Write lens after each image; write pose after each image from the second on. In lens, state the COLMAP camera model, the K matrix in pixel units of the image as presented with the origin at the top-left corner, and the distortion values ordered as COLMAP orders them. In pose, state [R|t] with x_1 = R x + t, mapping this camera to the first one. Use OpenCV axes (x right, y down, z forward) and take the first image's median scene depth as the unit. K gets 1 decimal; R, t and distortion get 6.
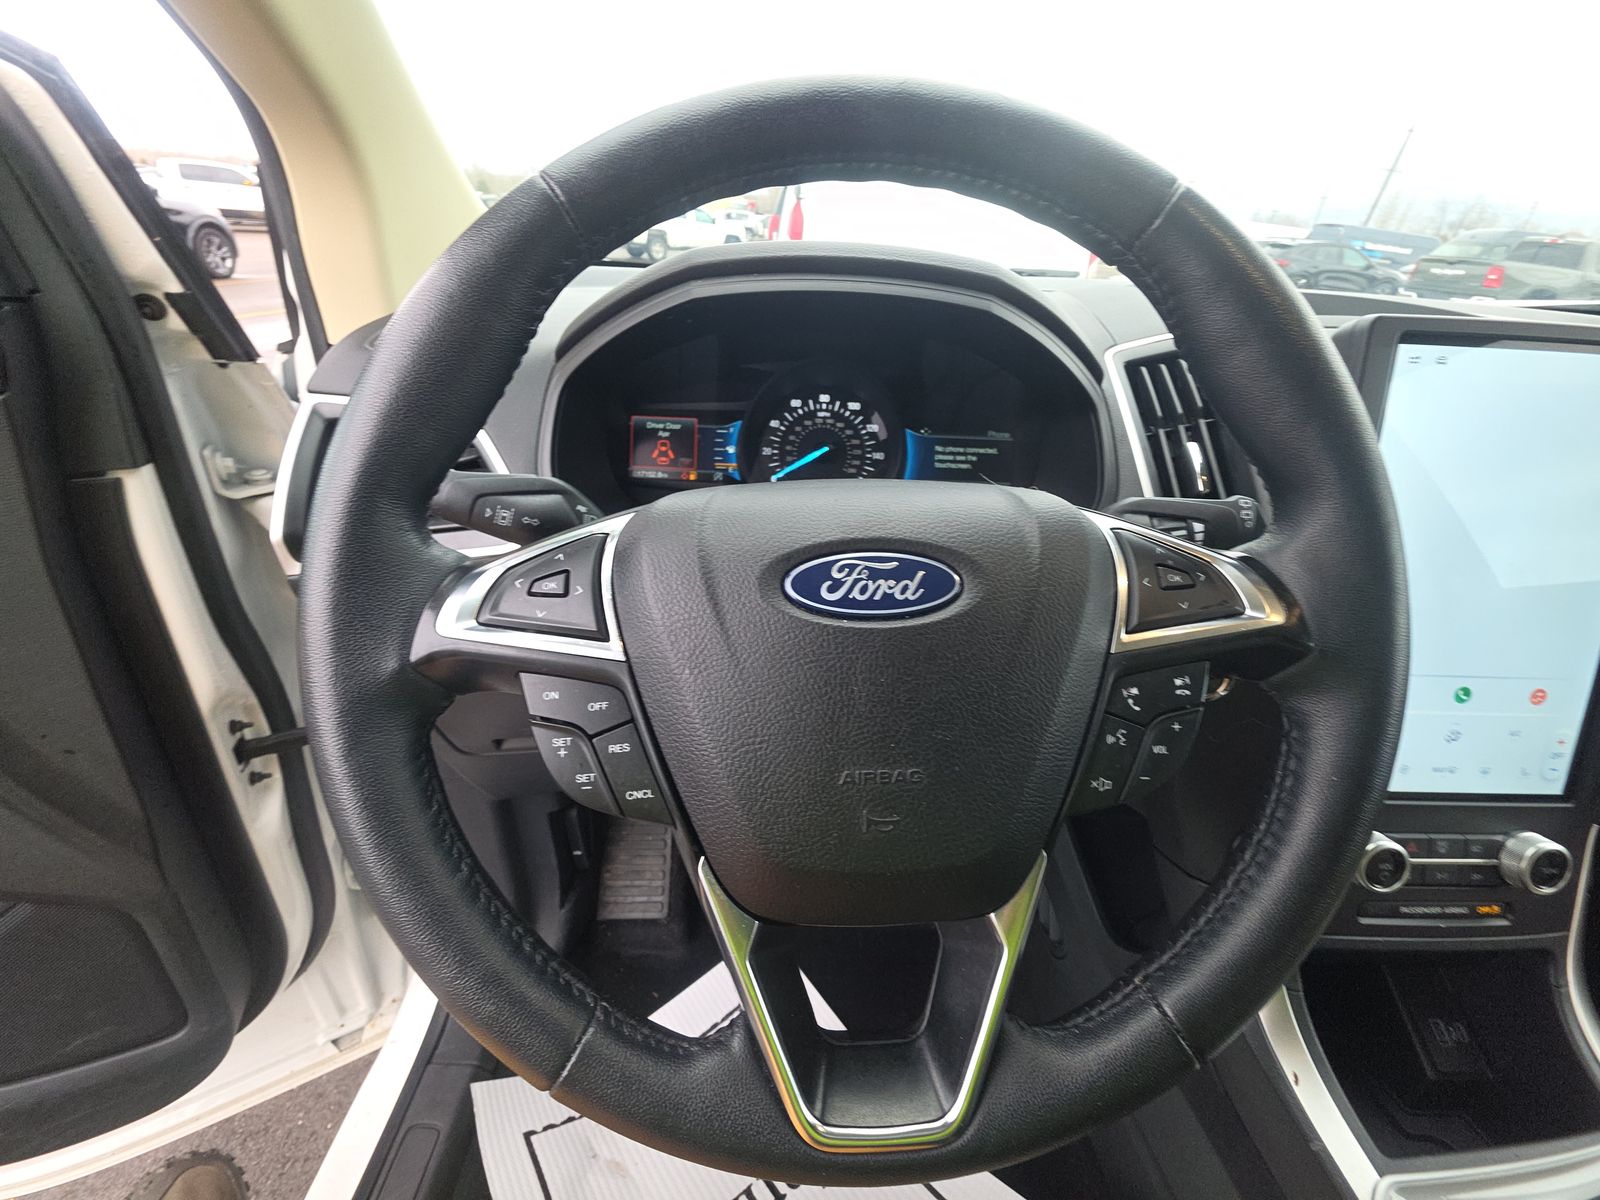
lens RADIAL K [[653.7, 0, 800.0], [0, 653.7, 600.0], [0, 0, 1]] dist [-0.012604, -0.000087]
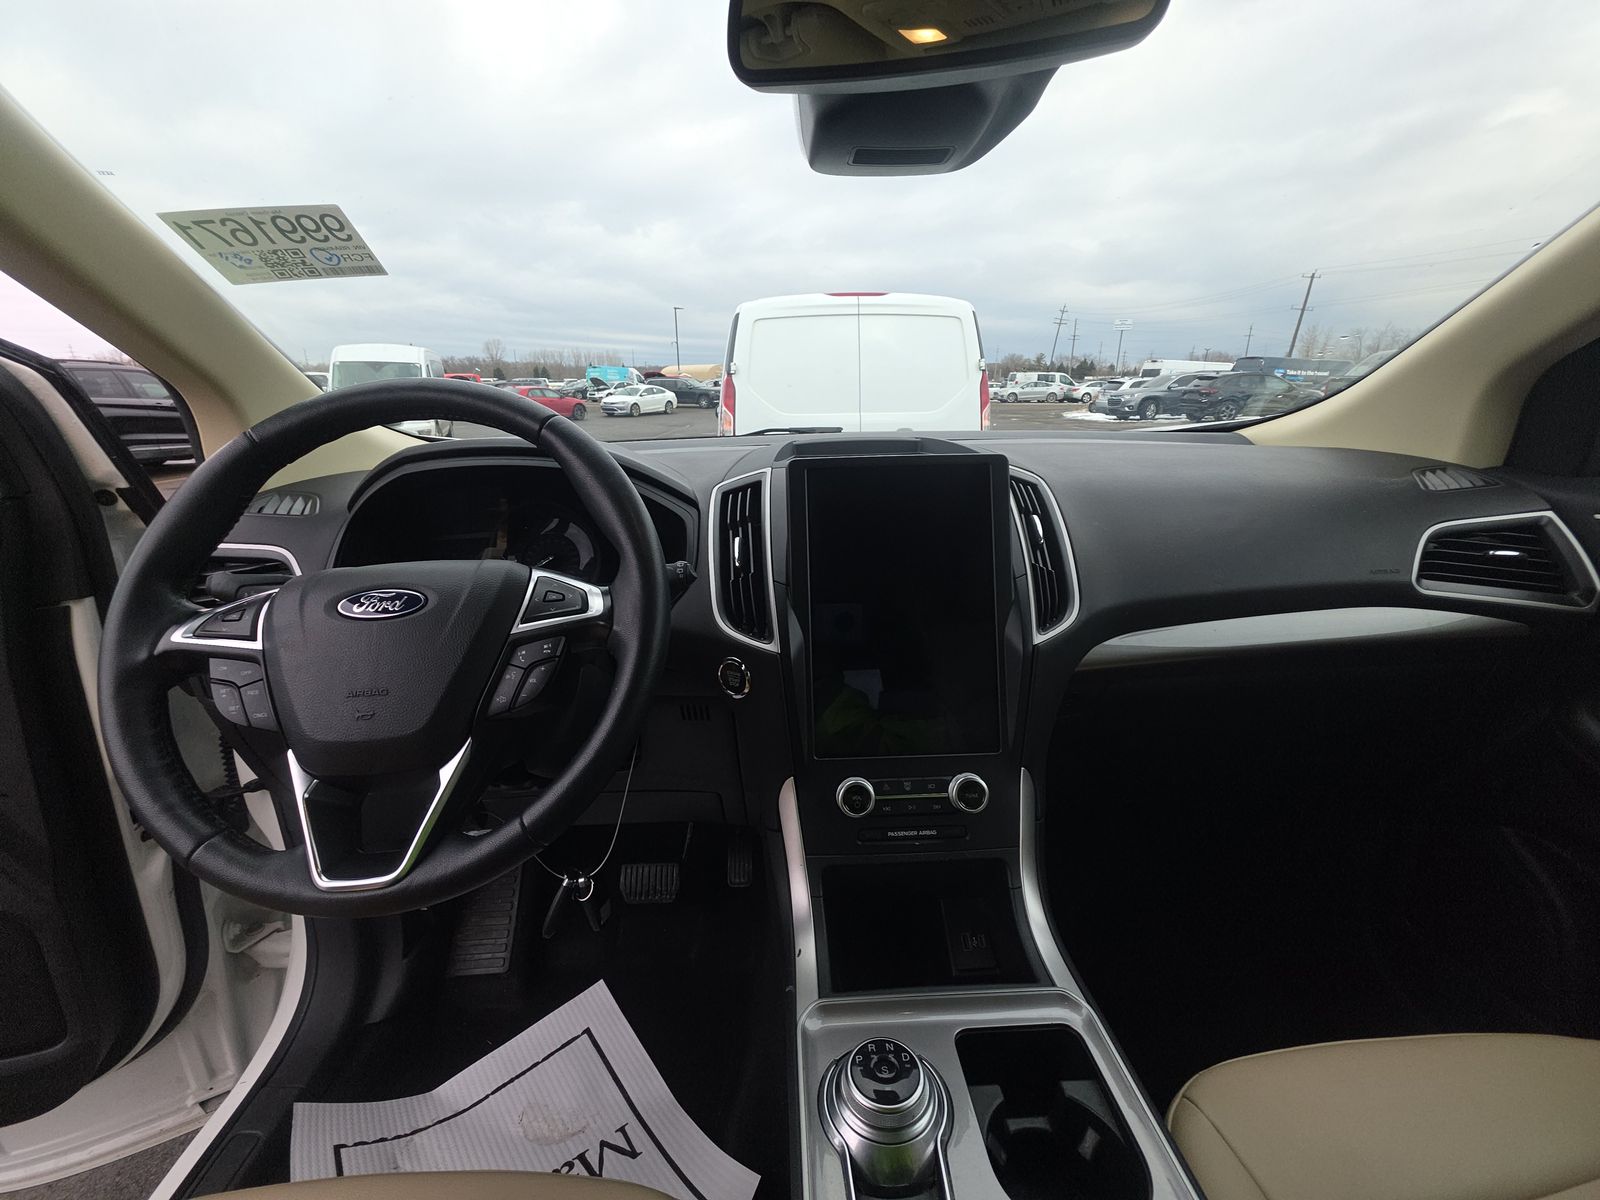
lens RADIAL K [[648.8, 0, 800.0], [0, 648.8, 600.0], [0, 0, 1]] dist [0.000504, -0.004733]
pose [[0.998019, -0.062857, -0.002817, 1.215230], [0.060922, 0.976545, -0.206513, 0.394224], [0.015732, 0.205932, 0.978440, -0.837137]]
